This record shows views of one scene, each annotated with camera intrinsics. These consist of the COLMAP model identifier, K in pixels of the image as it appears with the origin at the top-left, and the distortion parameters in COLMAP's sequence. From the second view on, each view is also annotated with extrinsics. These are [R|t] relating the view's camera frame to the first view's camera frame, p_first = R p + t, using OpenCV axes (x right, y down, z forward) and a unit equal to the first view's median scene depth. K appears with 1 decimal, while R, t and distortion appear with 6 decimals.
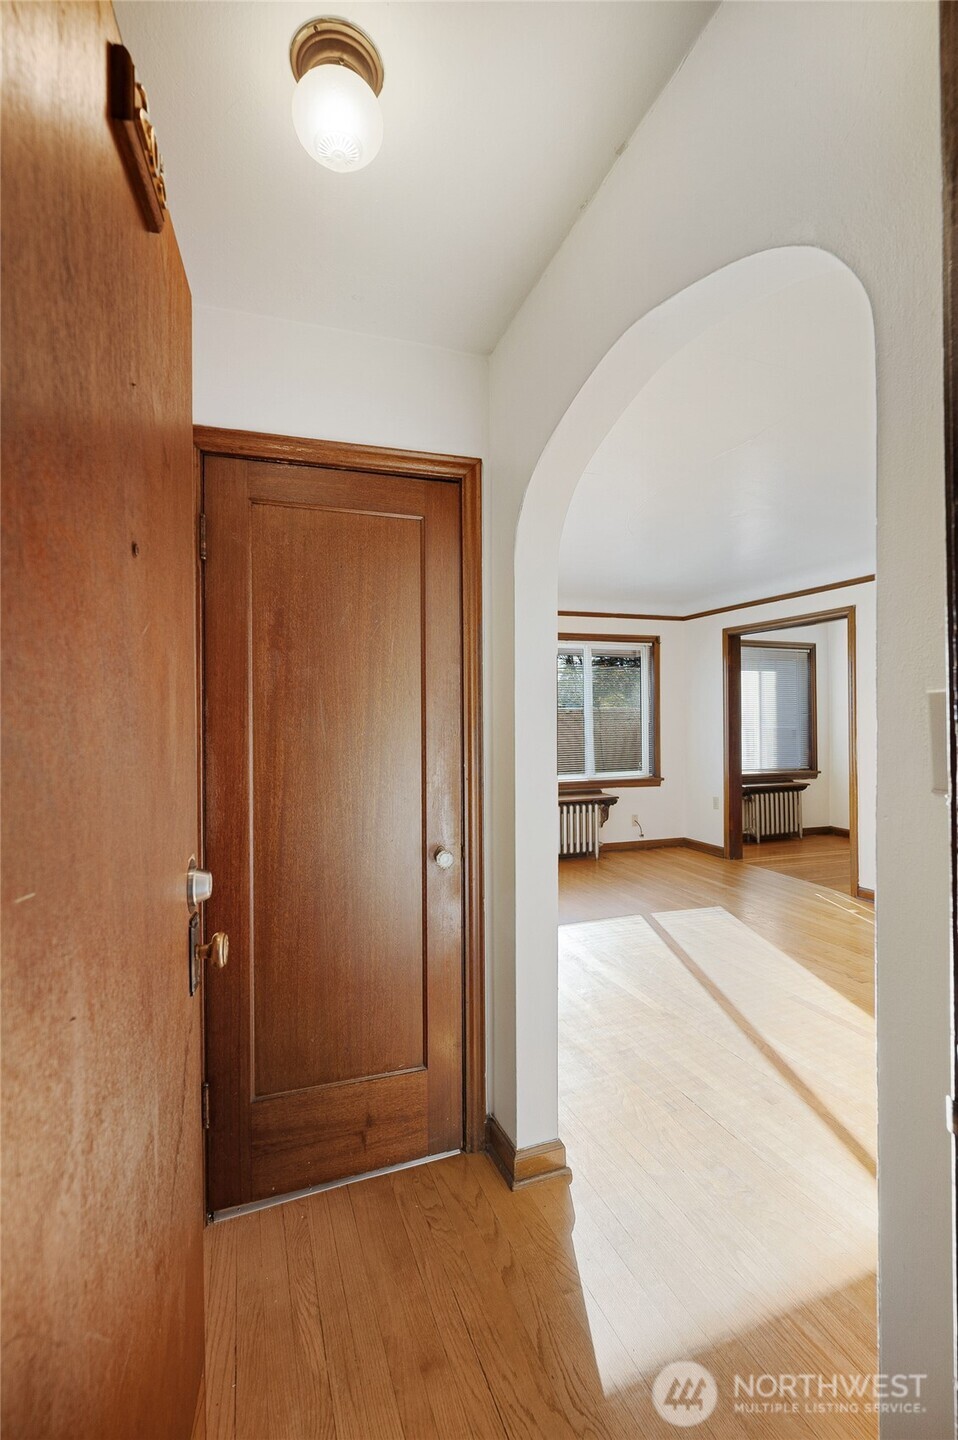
lens RADIAL K [[638.7, 0, 487.6], [0, 638.7, 720.1], [0, 0, 1]] dist [0.000297, -0.000585]
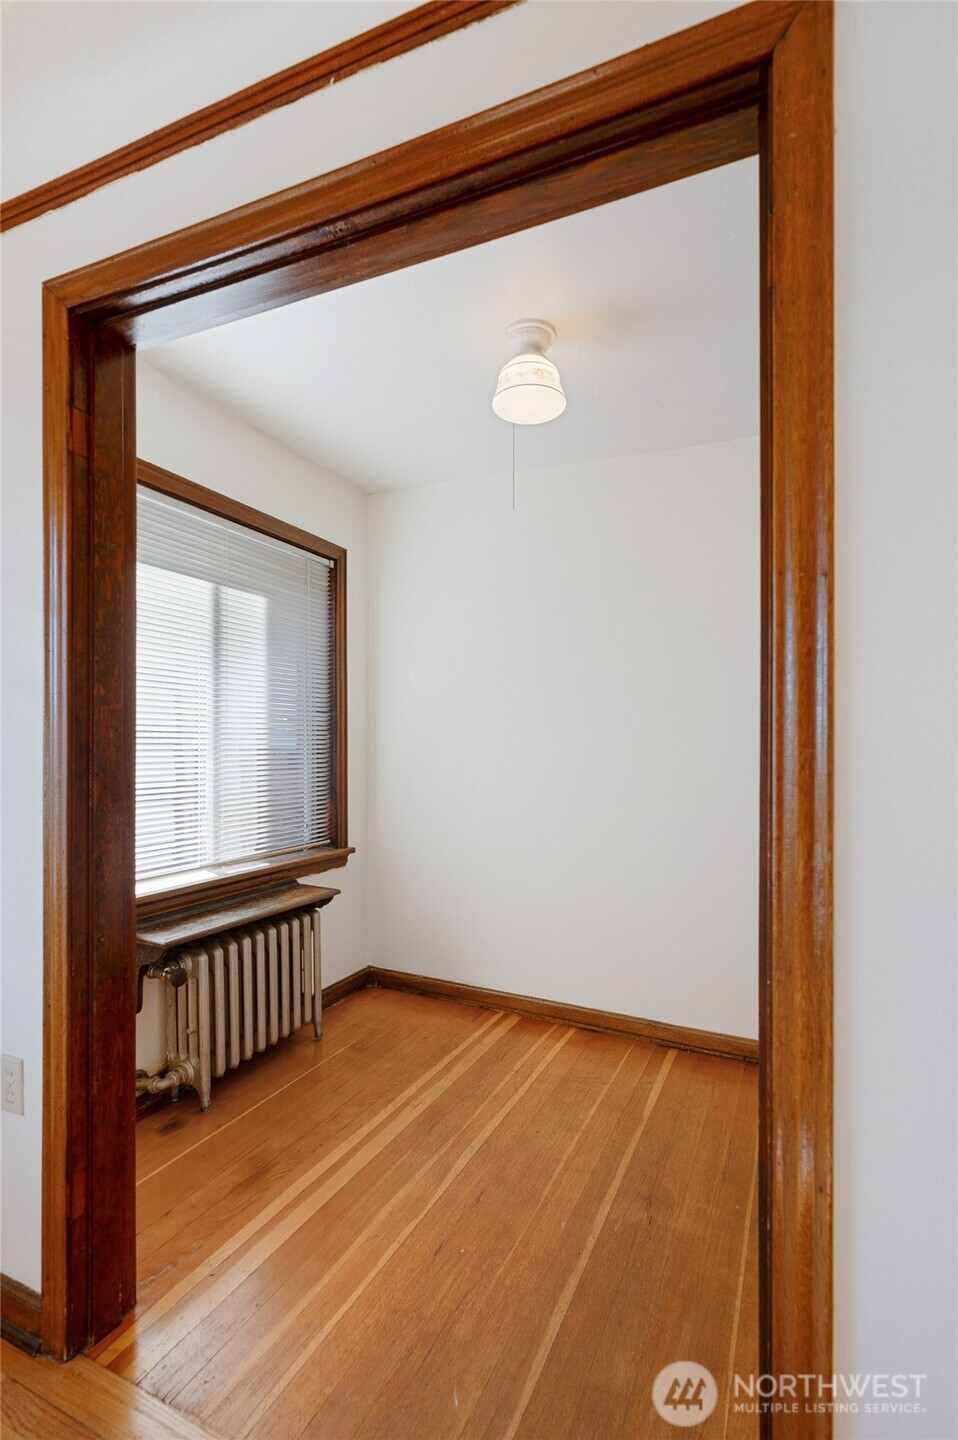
lens RADIAL K [[638.7, 0, 485.8], [0, 638.7, 746.2], [0, 0, 1]] dist [0.000297, -0.000585]
pose [[0.692627, 0.005815, 0.721273, 0.435232], [-0.006929, 0.999975, -0.001408, 0.019055], [-0.721263, -0.004022, 0.692650, 1.020345]]
